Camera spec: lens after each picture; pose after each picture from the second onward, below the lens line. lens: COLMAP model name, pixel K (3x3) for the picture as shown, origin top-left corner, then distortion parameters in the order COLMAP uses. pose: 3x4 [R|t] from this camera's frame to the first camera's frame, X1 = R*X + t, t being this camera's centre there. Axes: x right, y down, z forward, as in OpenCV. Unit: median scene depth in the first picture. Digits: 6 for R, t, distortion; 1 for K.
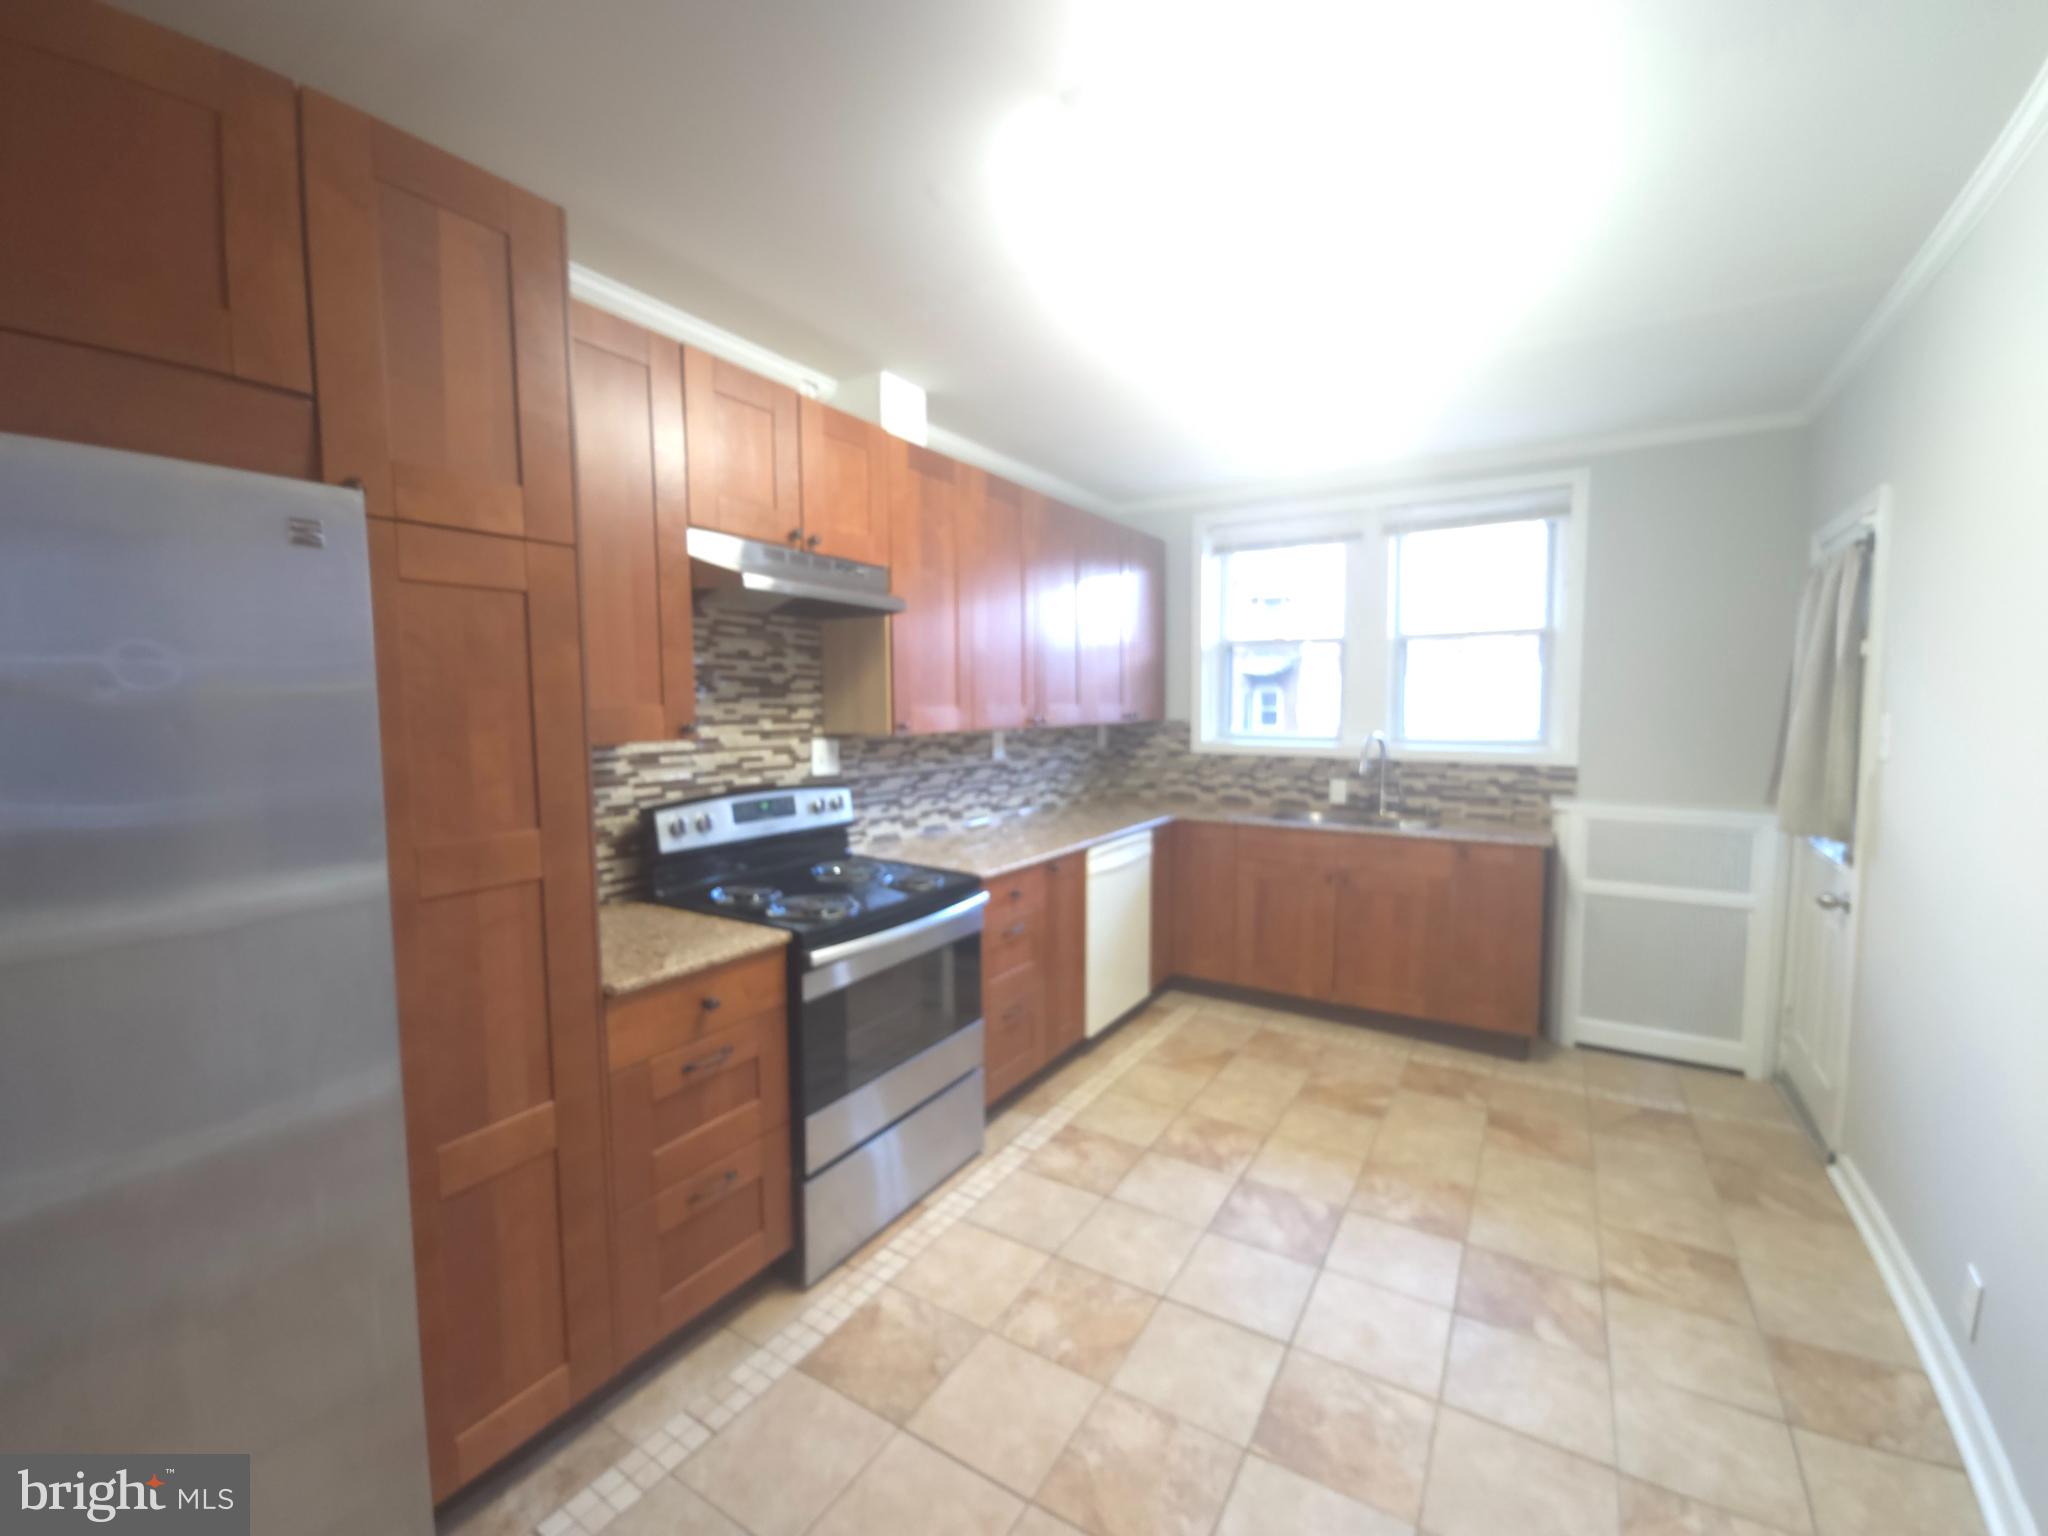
lens RADIAL K [[824.4, 0, 1085.2], [0, 824.4, 767.8], [0, 0, 1]] dist [0.003016, -0.001983]
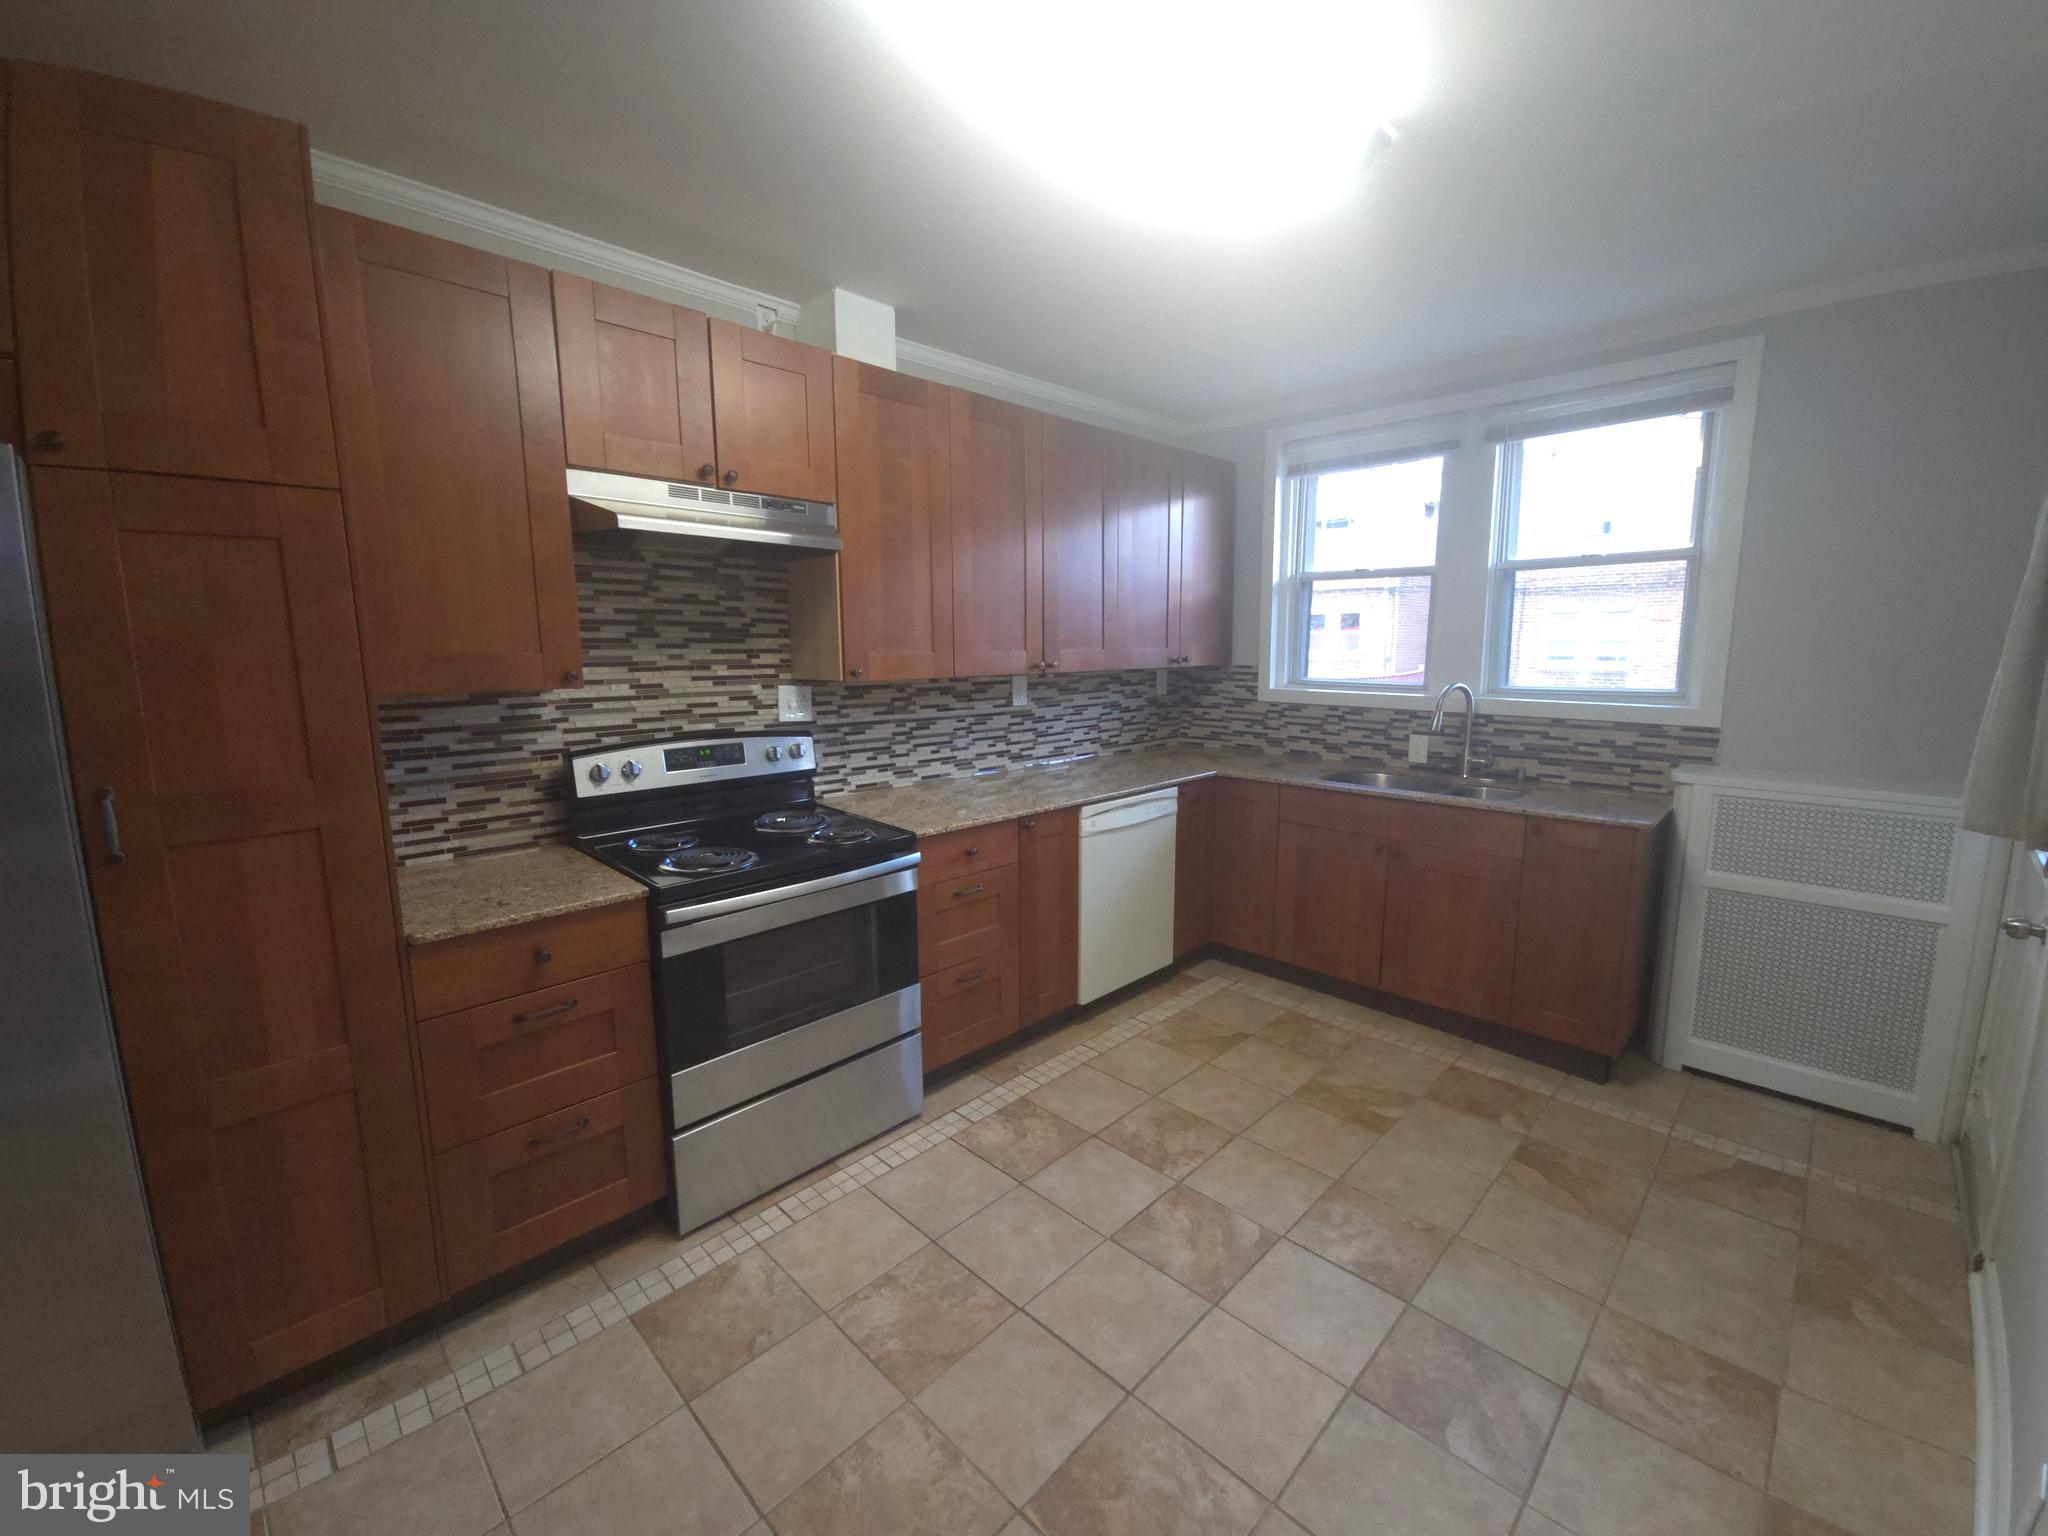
lens RADIAL K [[824.4, 0, 1073.0], [0, 824.4, 768.3], [0, 0, 1]] dist [0.003016, -0.001983]
pose [[0.974249, 0.033427, -0.222984, 0.225193], [-0.017234, 0.997096, 0.074176, -0.014331], [0.224816, -0.068423, 0.971996, 0.114463]]
